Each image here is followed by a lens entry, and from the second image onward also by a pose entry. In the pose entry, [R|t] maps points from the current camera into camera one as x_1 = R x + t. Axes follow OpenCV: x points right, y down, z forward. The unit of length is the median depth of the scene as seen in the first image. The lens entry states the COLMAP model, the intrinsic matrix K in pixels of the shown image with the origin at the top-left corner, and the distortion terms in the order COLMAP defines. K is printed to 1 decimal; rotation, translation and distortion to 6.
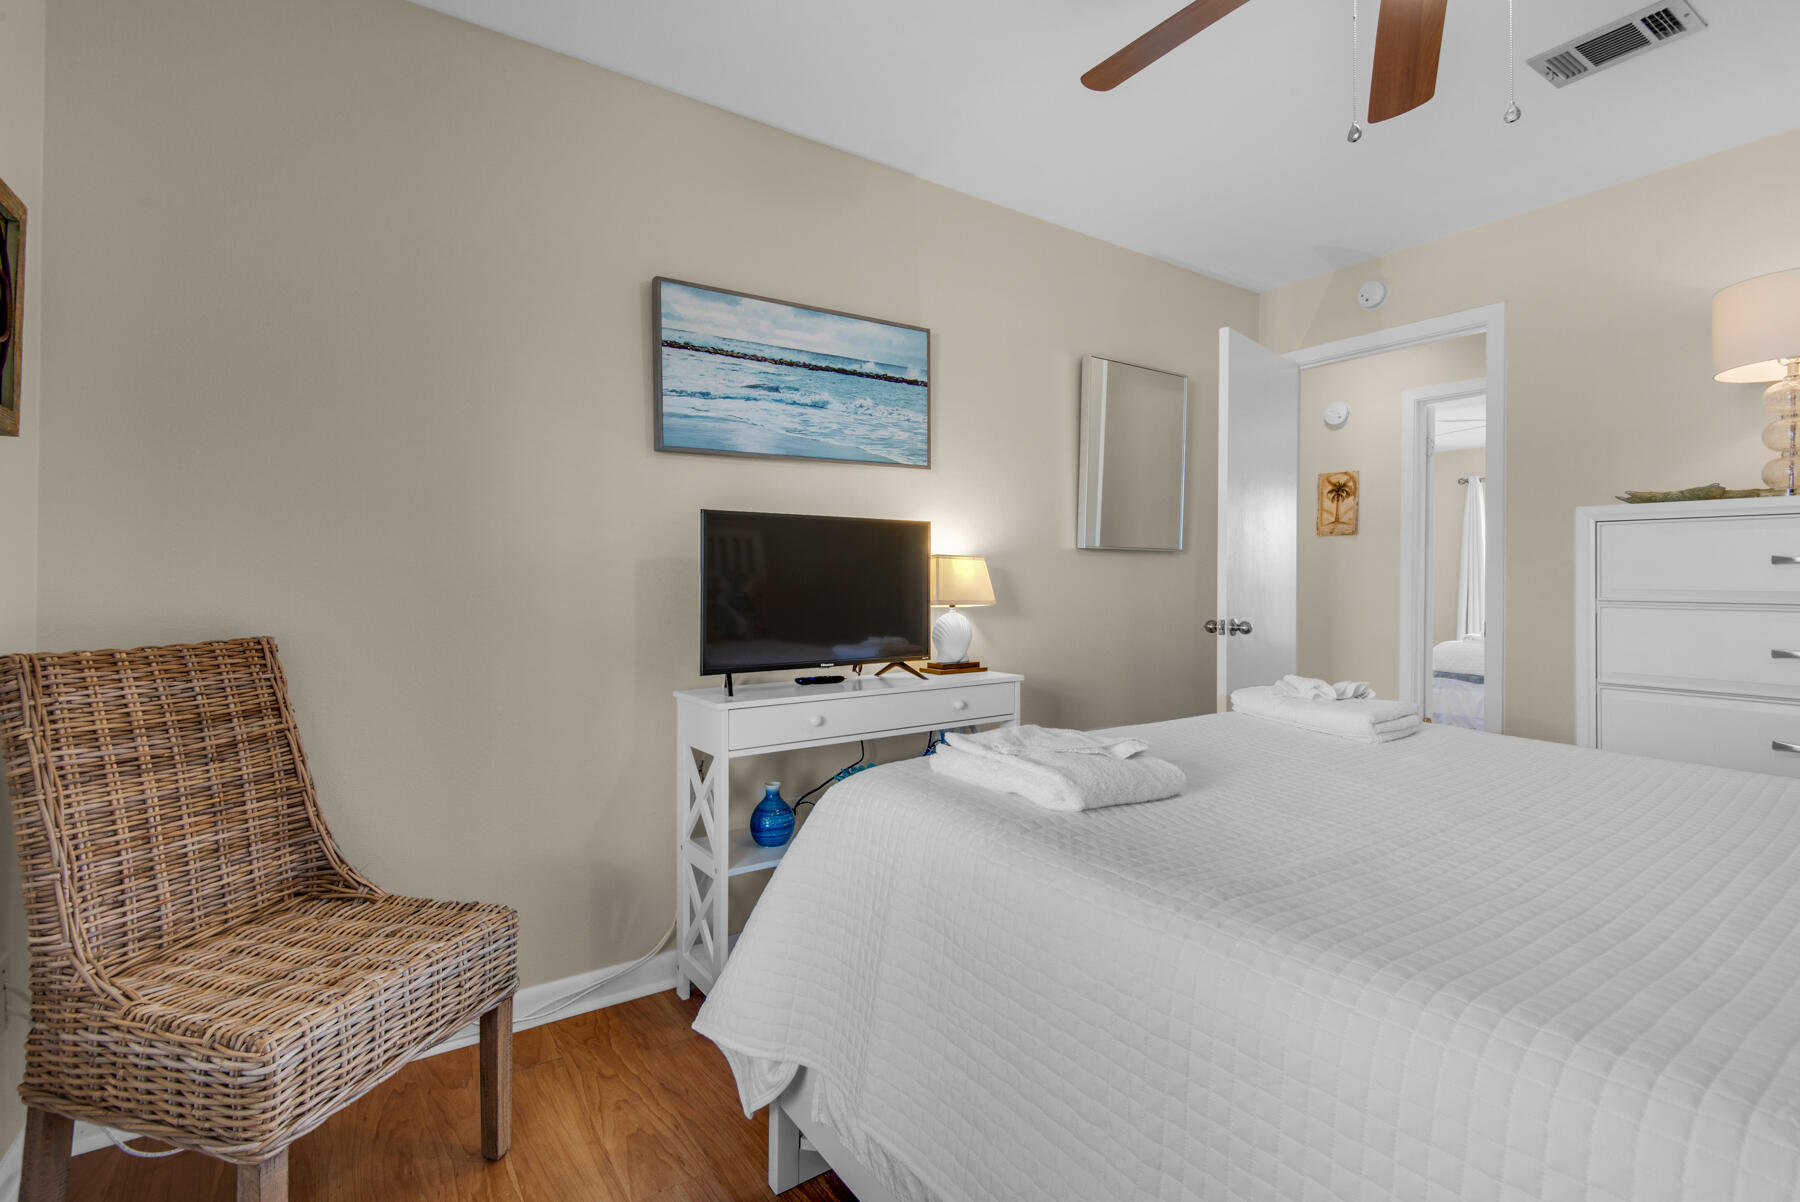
lens RADIAL K [[821.5, 0, 894.2], [0, 821.5, 589.9], [0, 0, 1]] dist [0.024289, -0.000064]
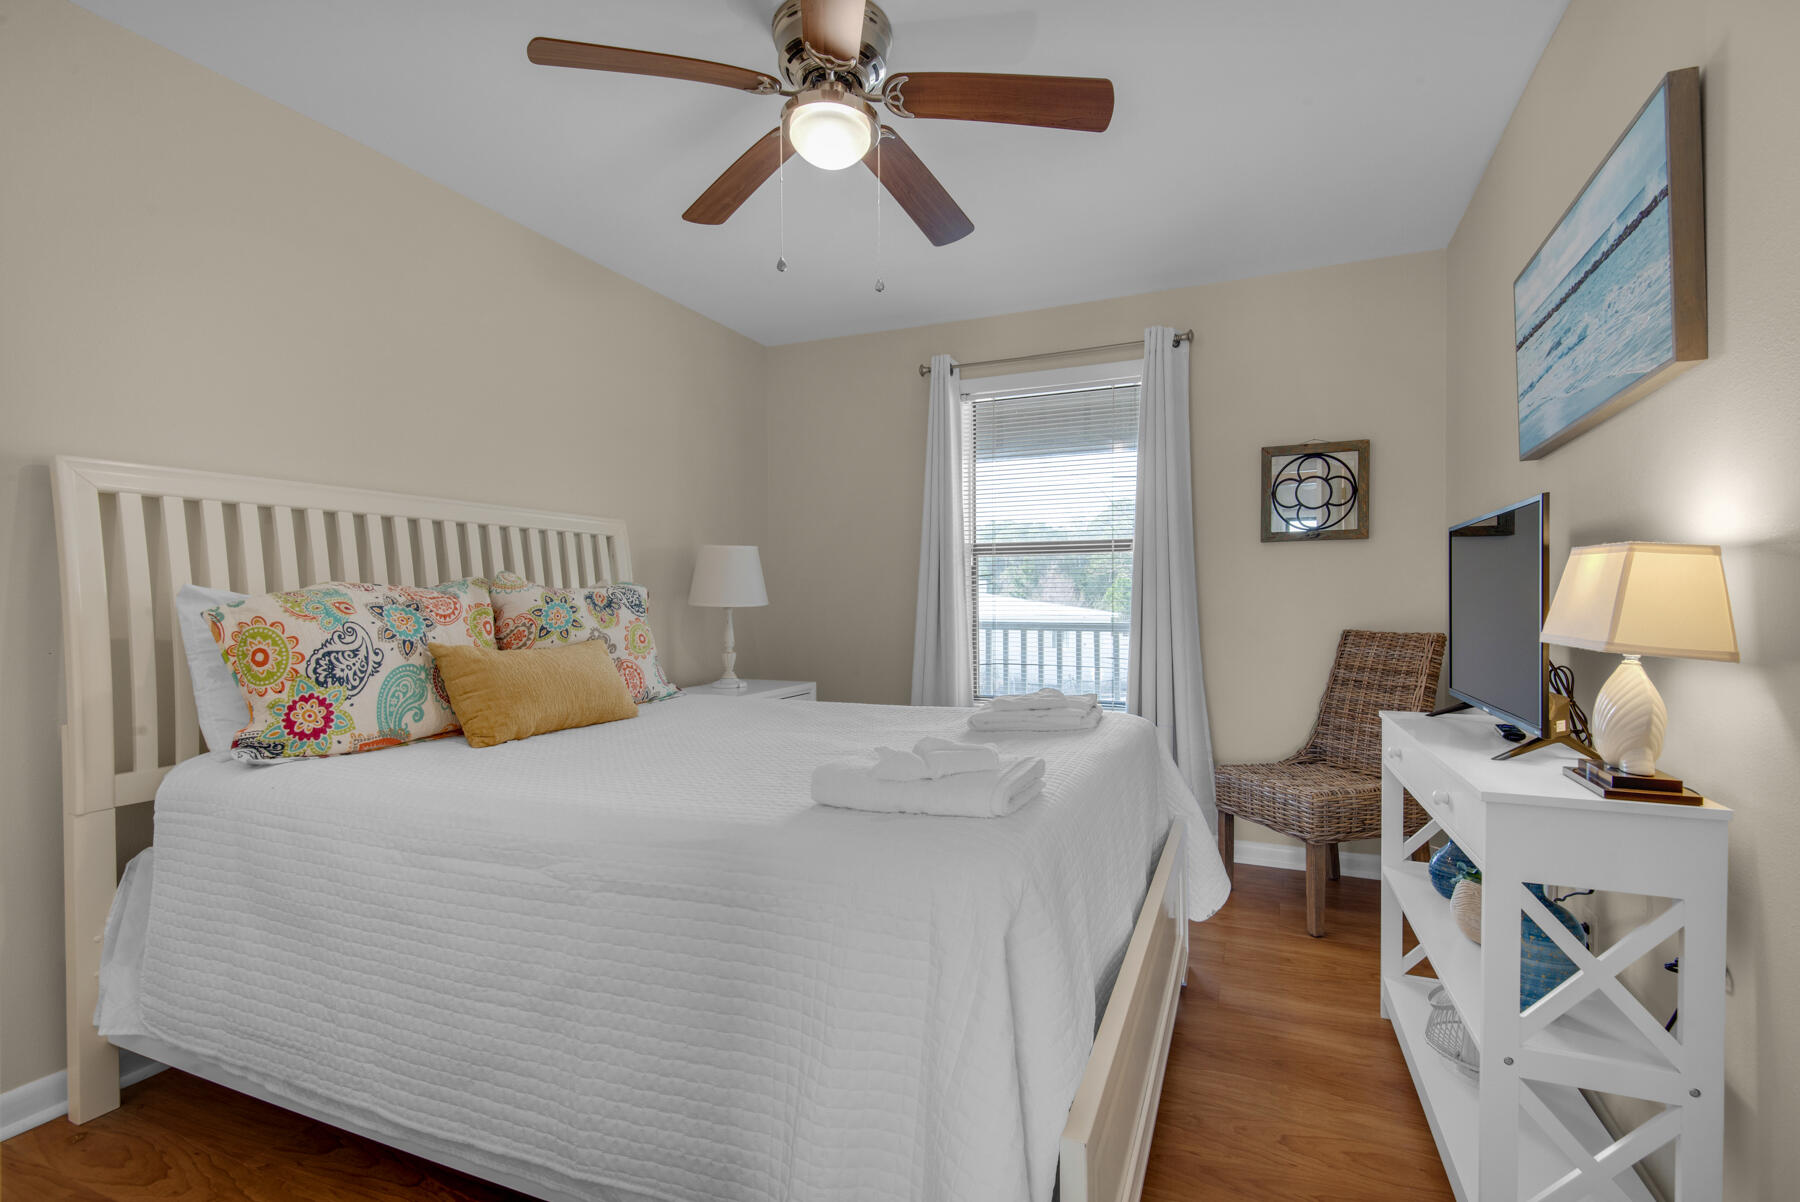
lens RADIAL K [[830.2, 0, 922.0], [0, 830.2, 599.7], [0, 0, 1]] dist [0.039500, -0.021683]
pose [[-0.830387, 0.001306, -0.557185, 0.738040], [-0.002419, 0.999979, 0.005949, -0.012623], [0.557181, 0.006288, -0.830367, 1.269900]]
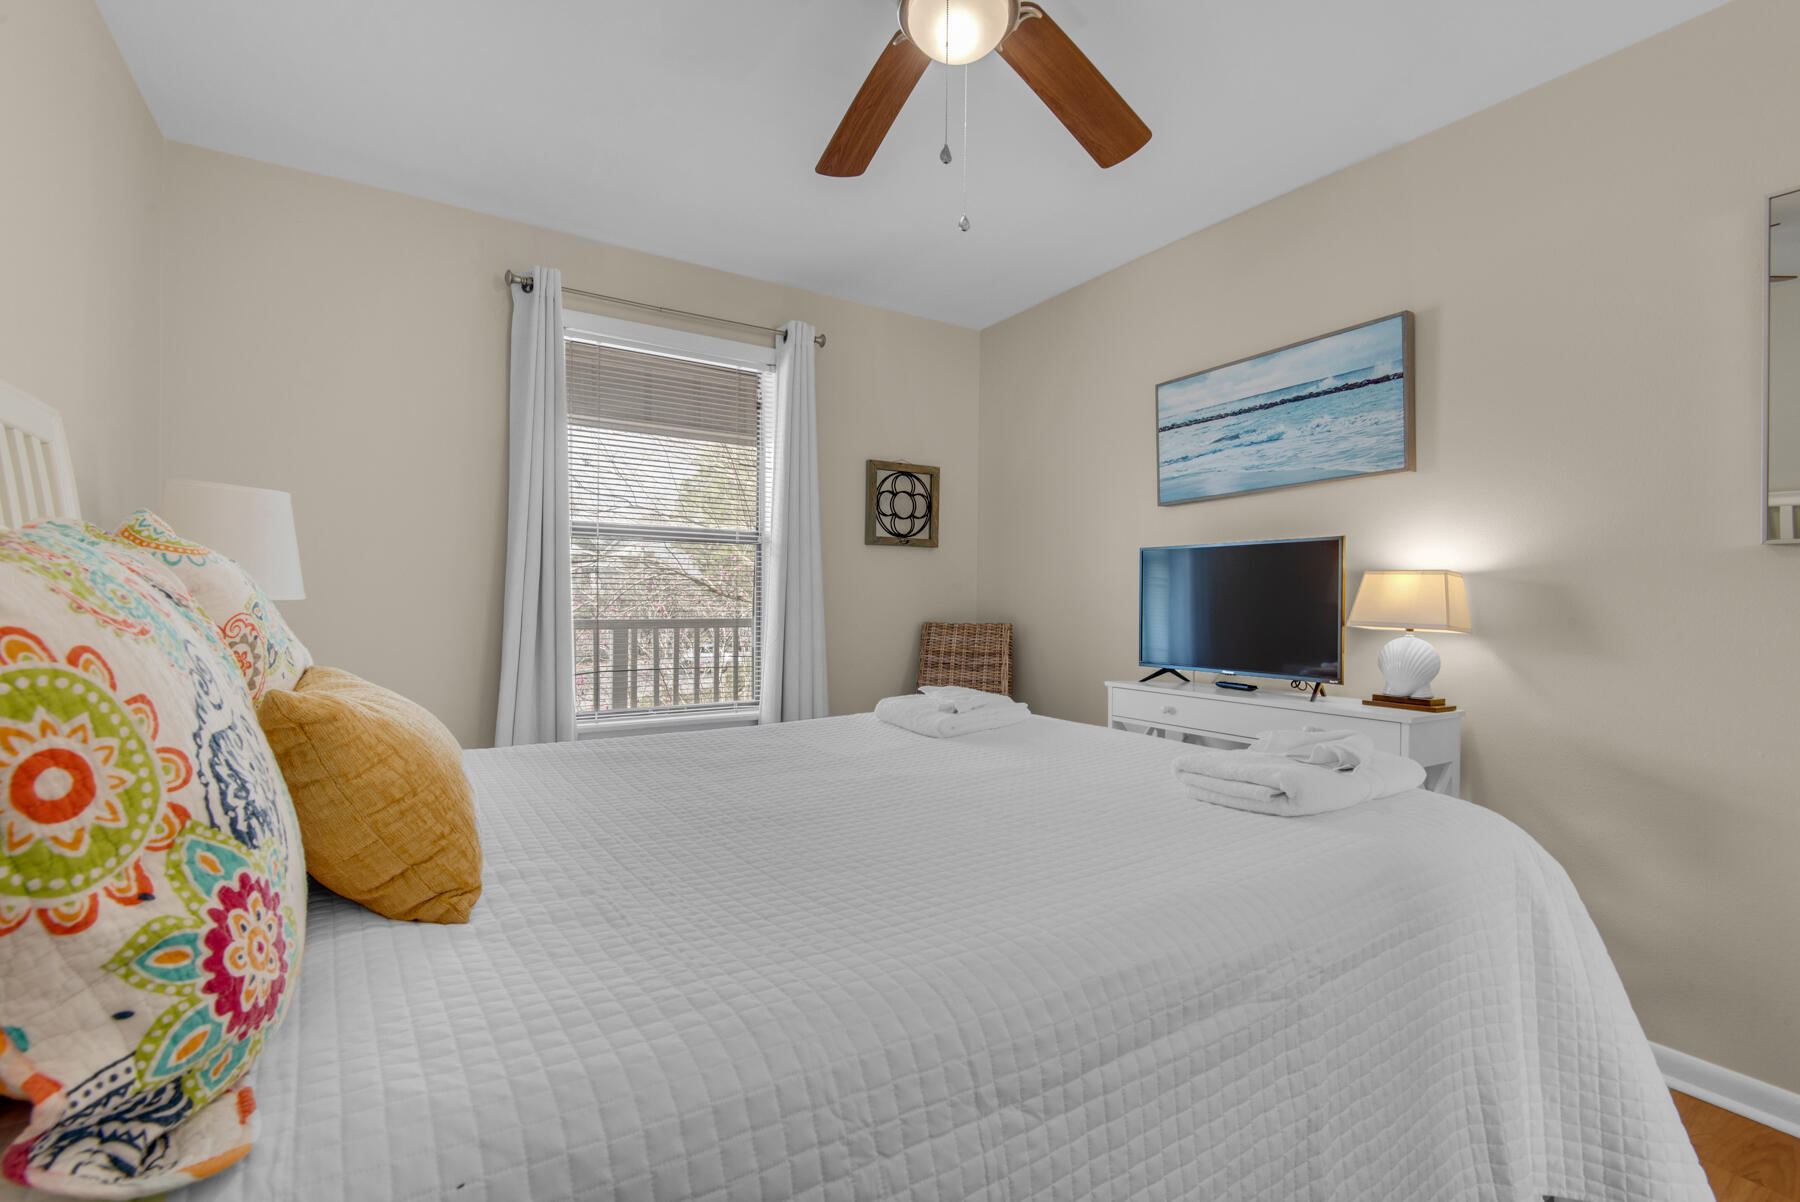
lens RADIAL K [[808.6, 0, 922.5], [0, 808.6, 598.8], [0, 0, 1]] dist [0.031433, -0.000314]
pose [[-0.010834, -0.000128, -0.999941, 0.990703], [-0.019185, 0.999816, 0.000080, -0.002826], [0.999757, 0.019185, -0.010834, 0.547910]]
